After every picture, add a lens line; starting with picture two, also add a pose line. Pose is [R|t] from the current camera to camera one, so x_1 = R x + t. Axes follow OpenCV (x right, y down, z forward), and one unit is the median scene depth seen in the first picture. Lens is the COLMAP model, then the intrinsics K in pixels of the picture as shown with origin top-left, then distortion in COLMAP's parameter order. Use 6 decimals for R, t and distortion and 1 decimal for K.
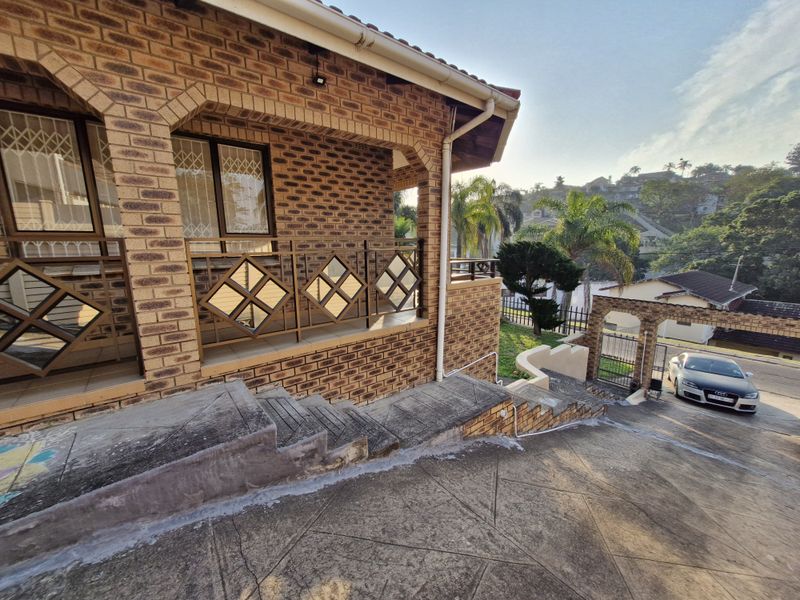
lens RADIAL K [[314.9, 0, 400.9], [0, 314.9, 303.7], [0, 0, 1]] dist [0.005195, -0.001345]
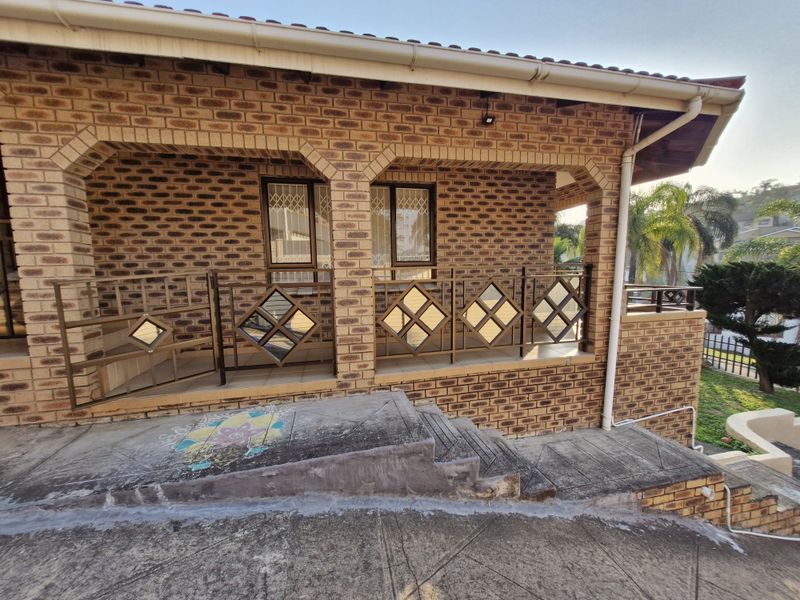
lens RADIAL K [[314.9, 0, 400.9], [0, 314.9, 303.5], [0, 0, 1]] dist [0.005195, -0.001345]
pose [[0.900851, 0.043238, -0.431969, -0.025537], [-0.072828, 0.995978, -0.052188, -0.007859], [0.427975, 0.078473, 0.900377, -0.028671]]
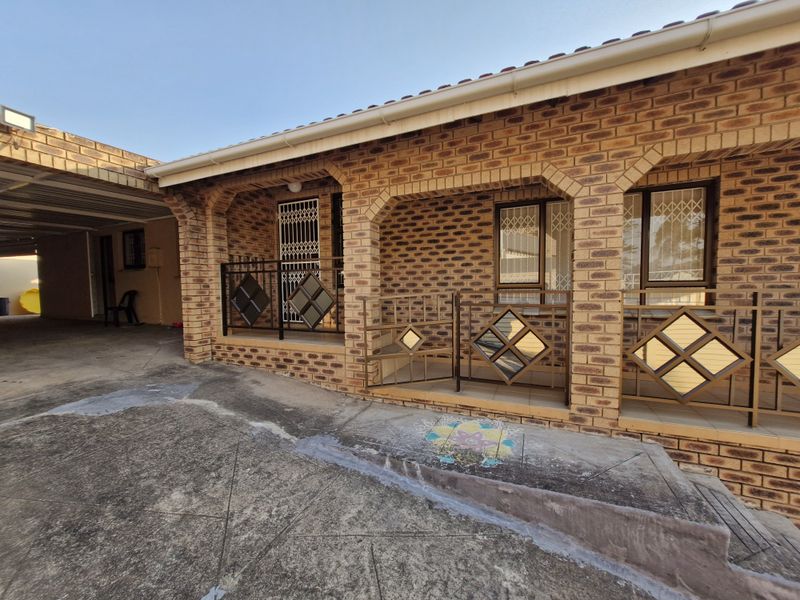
lens RADIAL K [[314.9, 0, 404.3], [0, 314.9, 302.4], [0, 0, 1]] dist [0.005195, -0.001345]
pose [[0.472604, 0.047703, -0.879983, -0.052554], [-0.160651, 0.986466, -0.032804, -0.008893], [0.866508, 0.156874, 0.473872, -0.077170]]
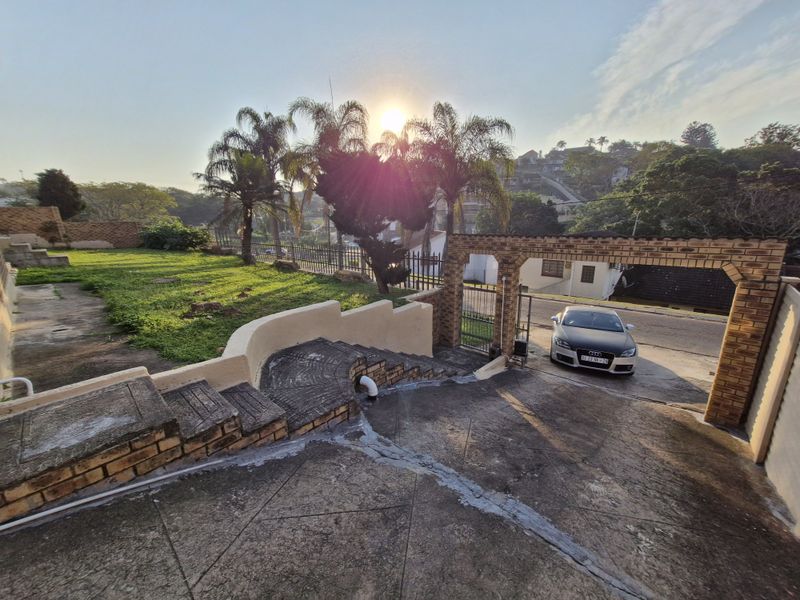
lens RADIAL K [[314.9, 0, 406.0], [0, 314.9, 303.2], [0, 0, 1]] dist [0.005195, -0.001345]
pose [[0.984354, -0.055050, 0.167383, 1.020215], [0.043351, 0.996406, 0.072767, 0.201512], [-0.170788, -0.064372, 0.983203, 0.769607]]
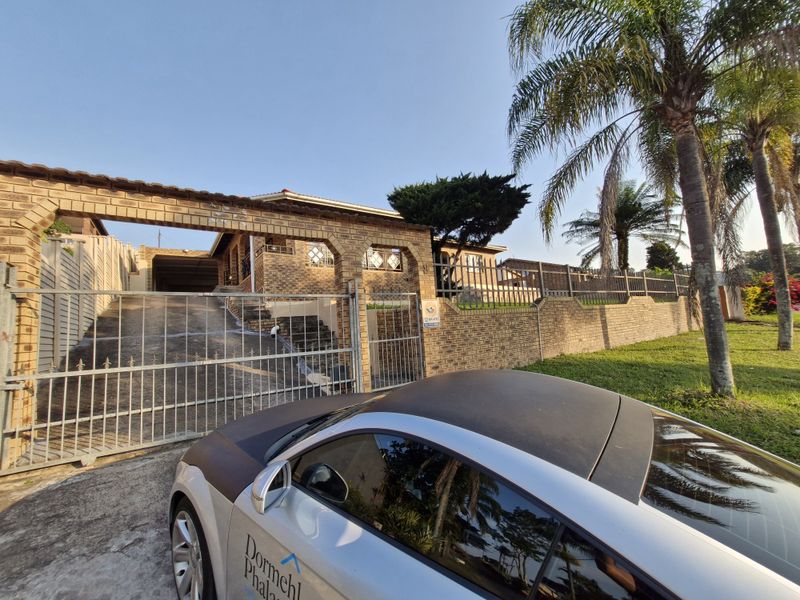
lens RADIAL K [[314.9, 0, 399.1], [0, 314.9, 299.4], [0, 0, 1]] dist [0.005195, -0.001345]
pose [[-0.034160, -0.082357, -0.996017, 3.161542], [-0.111870, 0.990651, -0.078077, 0.401316], [0.993136, 0.108758, -0.043054, 2.662765]]
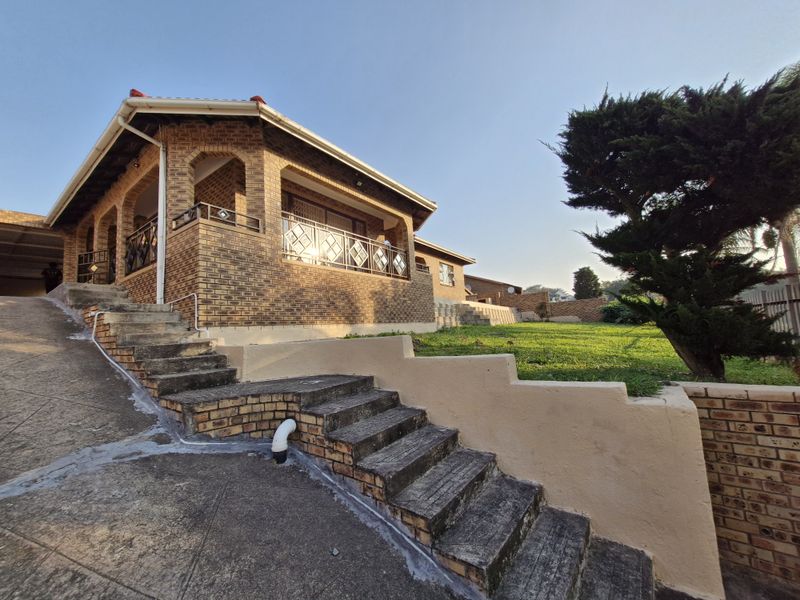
lens RADIAL K [[314.9, 0, 397.2], [0, 314.9, 299.7], [0, 0, 1]] dist [0.005195, -0.001345]
pose [[0.269839, -0.101265, -0.957566, 1.834433], [-0.127050, 0.982016, -0.139653, 0.300963], [0.954487, 0.159343, 0.252121, 1.778489]]
